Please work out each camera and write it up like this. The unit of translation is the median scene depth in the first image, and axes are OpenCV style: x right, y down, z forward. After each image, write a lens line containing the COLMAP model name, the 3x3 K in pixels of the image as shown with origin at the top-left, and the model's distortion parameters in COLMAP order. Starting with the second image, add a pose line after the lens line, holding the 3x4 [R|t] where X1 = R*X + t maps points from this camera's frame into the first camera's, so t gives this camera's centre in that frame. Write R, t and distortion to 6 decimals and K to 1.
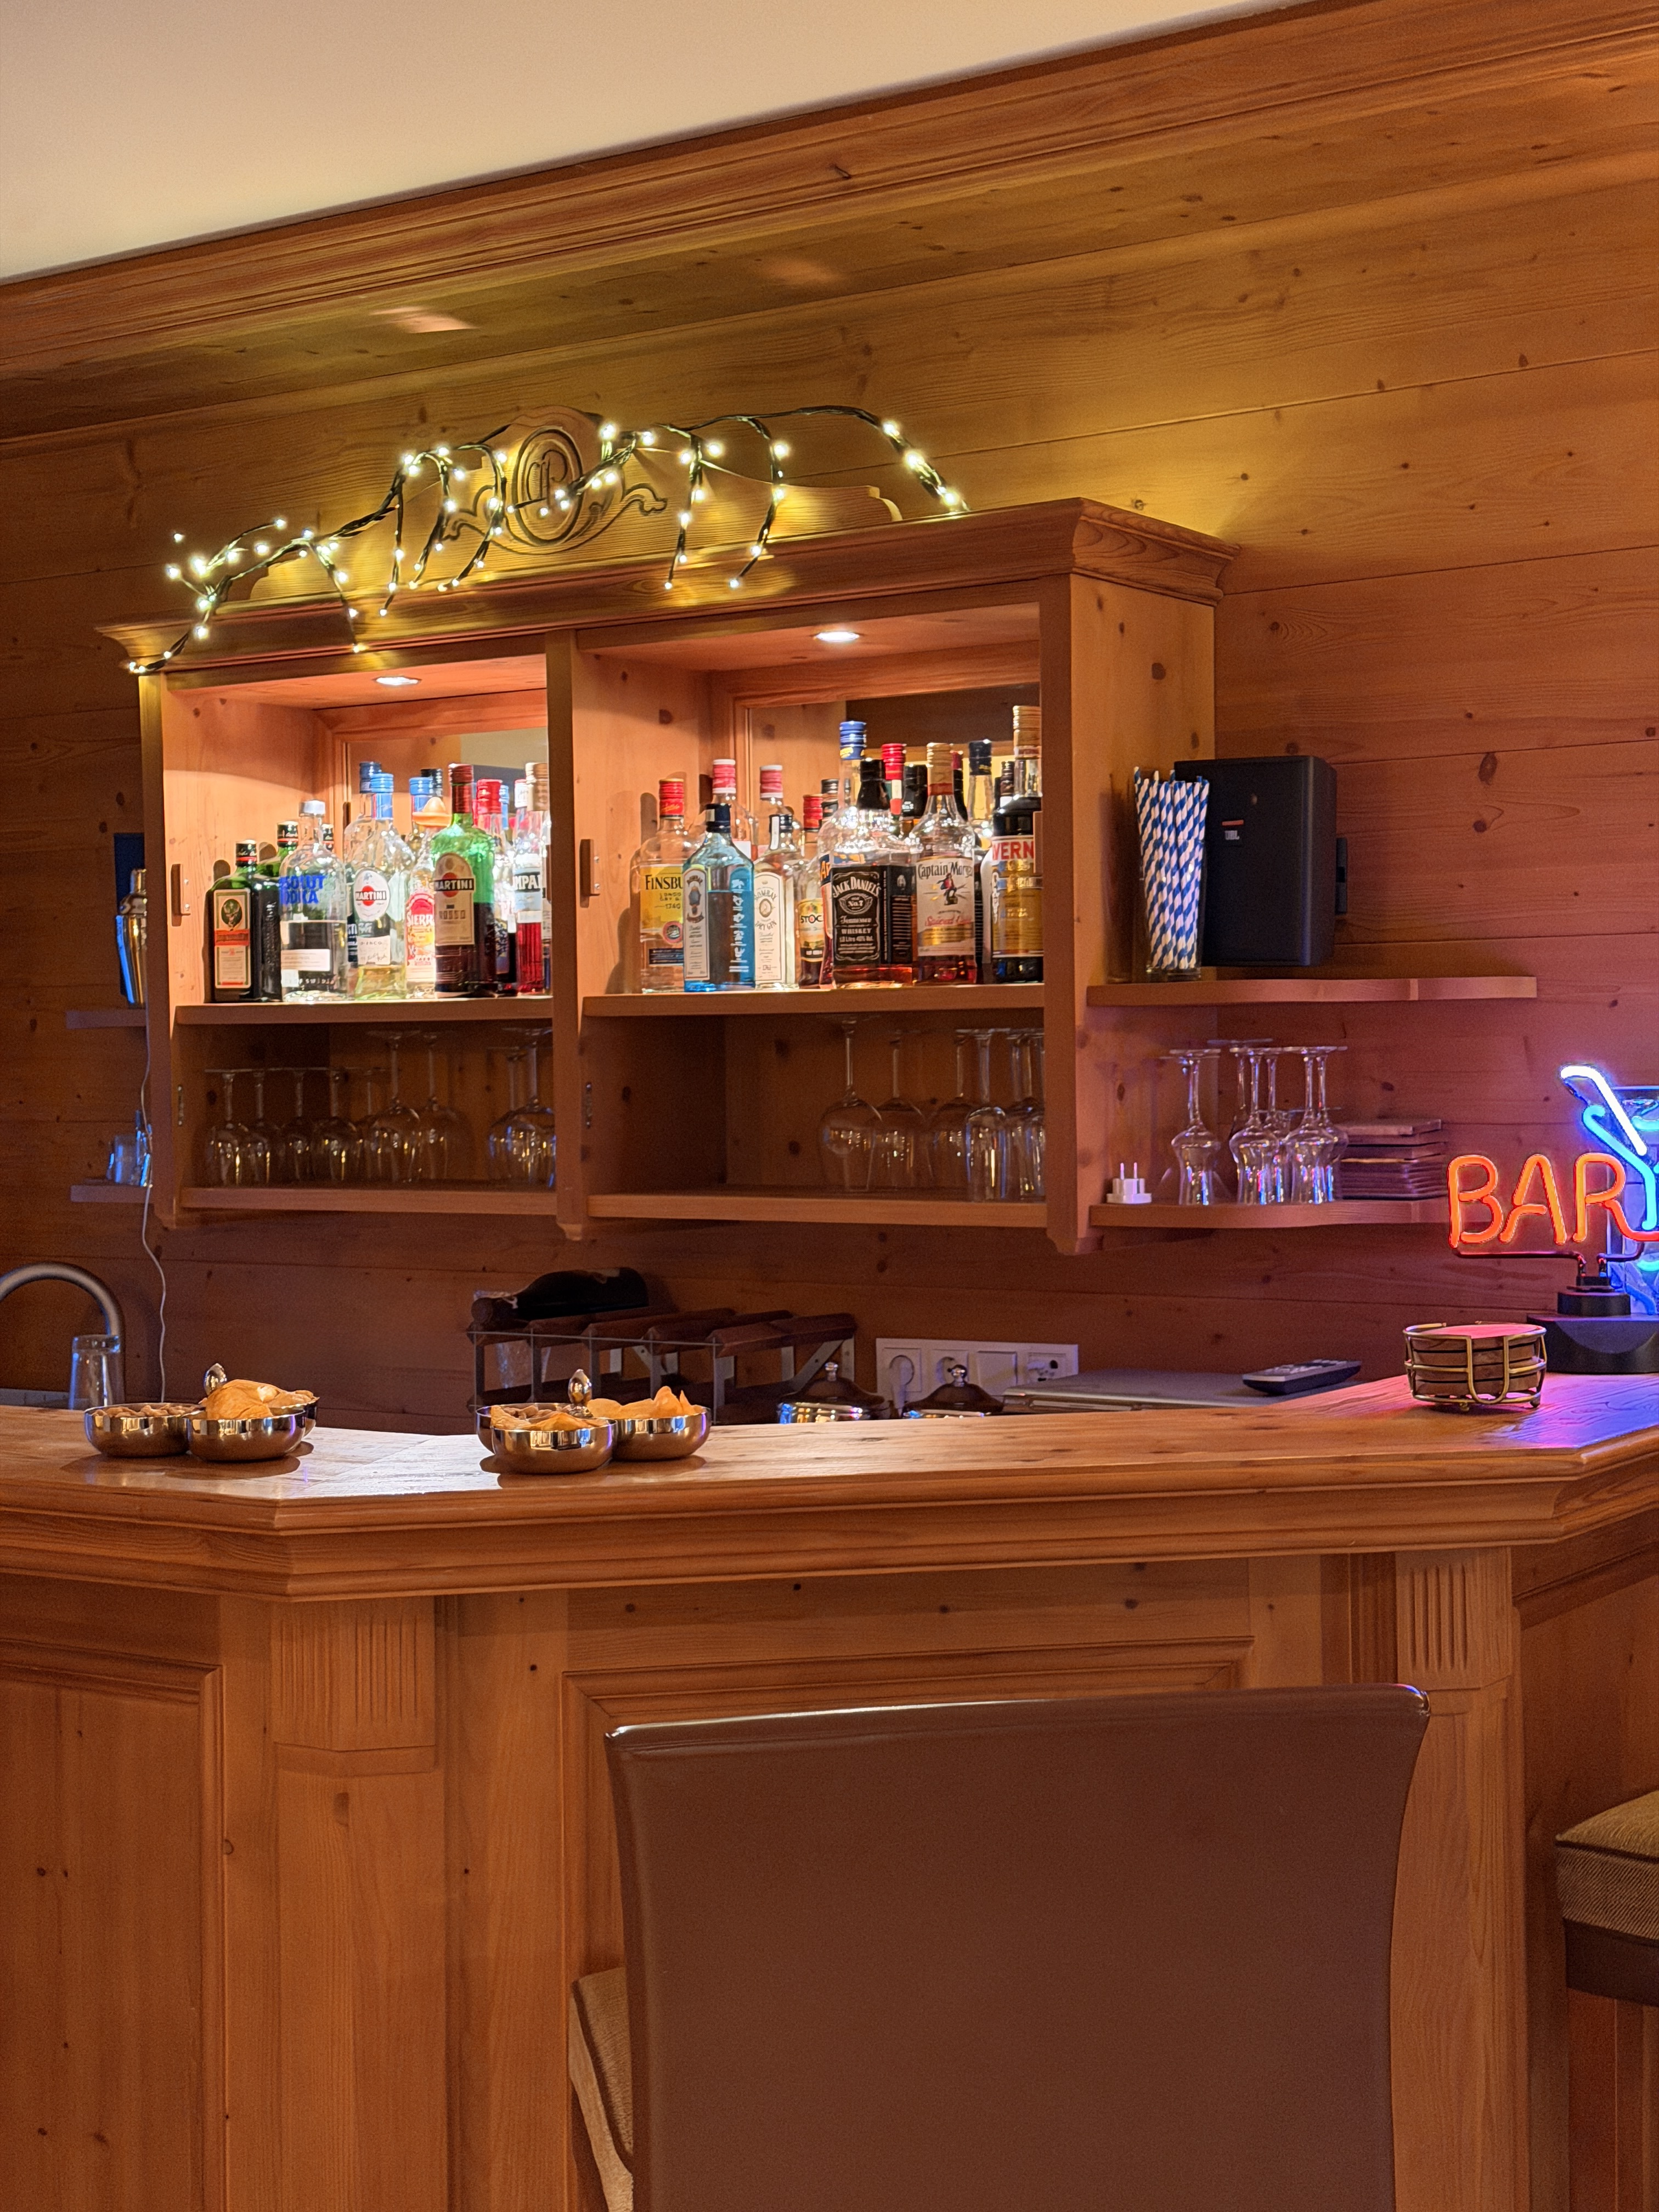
lens RADIAL K [[3125.8, 0, 835.4], [0, 3125.8, 1143.2], [0, 0, 1]] dist [0.136039, -0.013907]
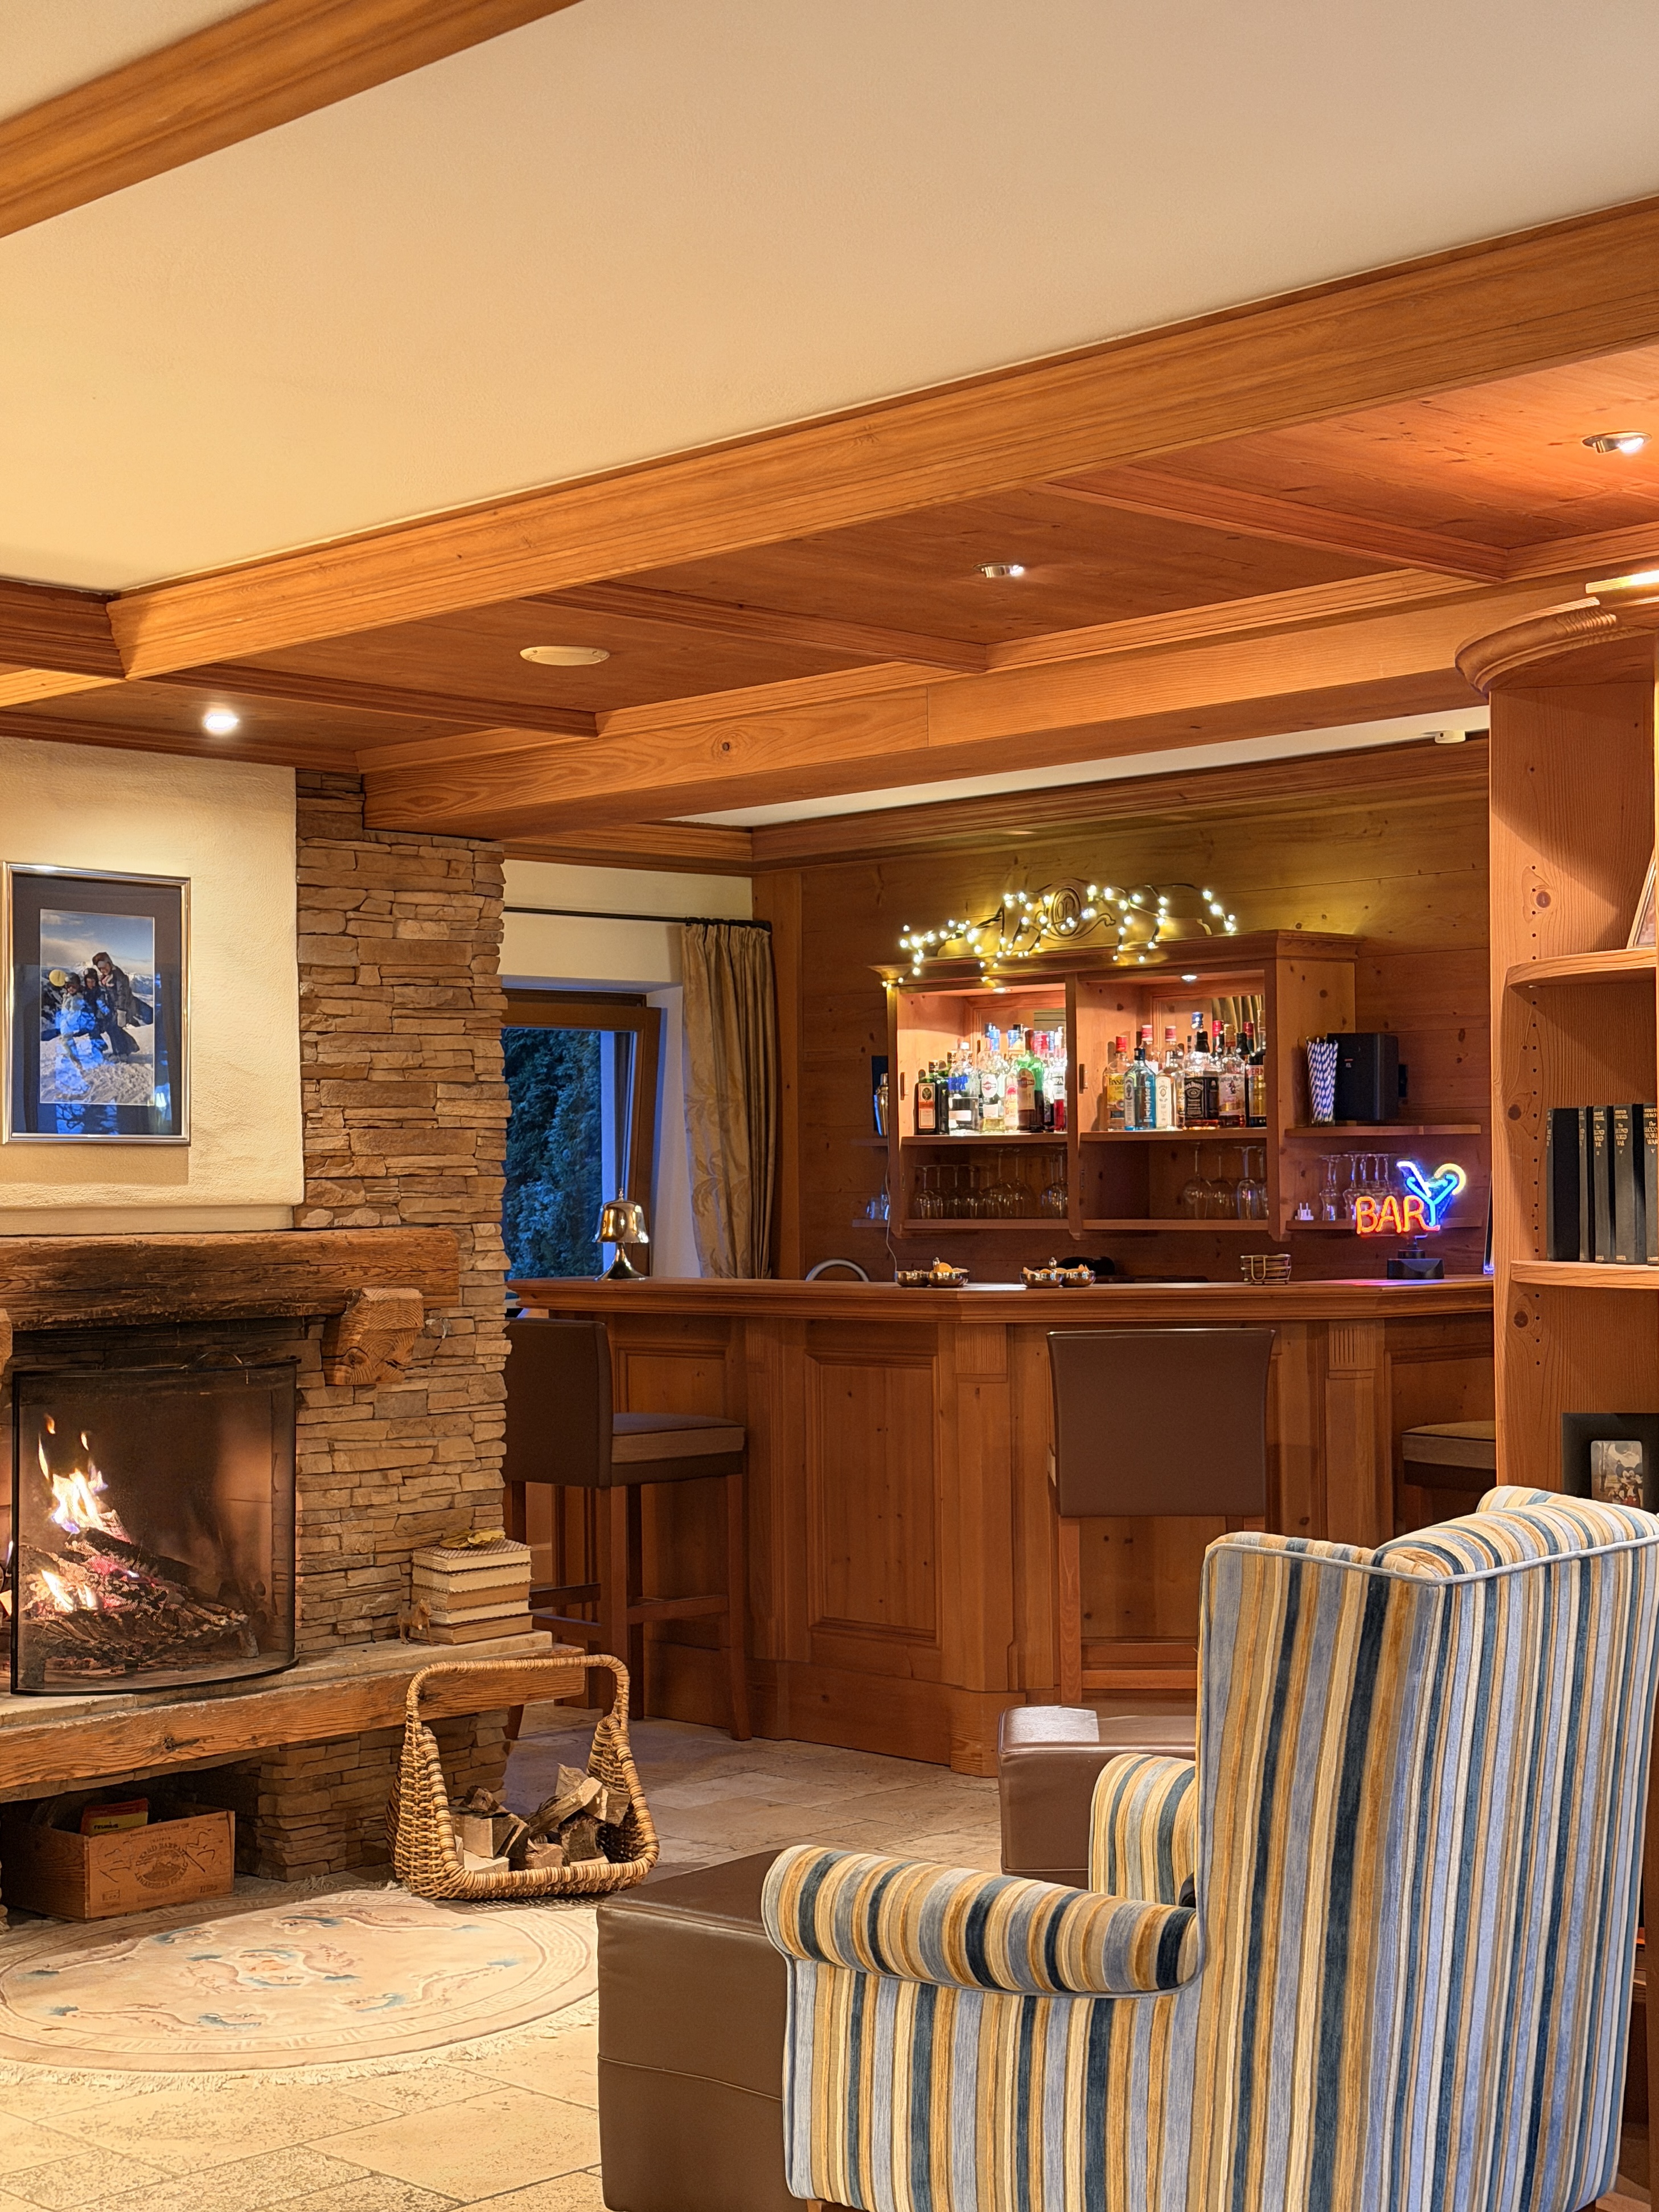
lens RADIAL K [[3125.6, 0, 835.4], [0, 3125.6, 1143.2], [0, 0, 1]] dist [0.136039, -0.013907]
pose [[0.980361, -0.000992, -0.197211, 0.192174], [-0.006273, 0.999324, -0.036213, 0.044114], [0.197114, 0.036739, 0.979692, -1.257287]]
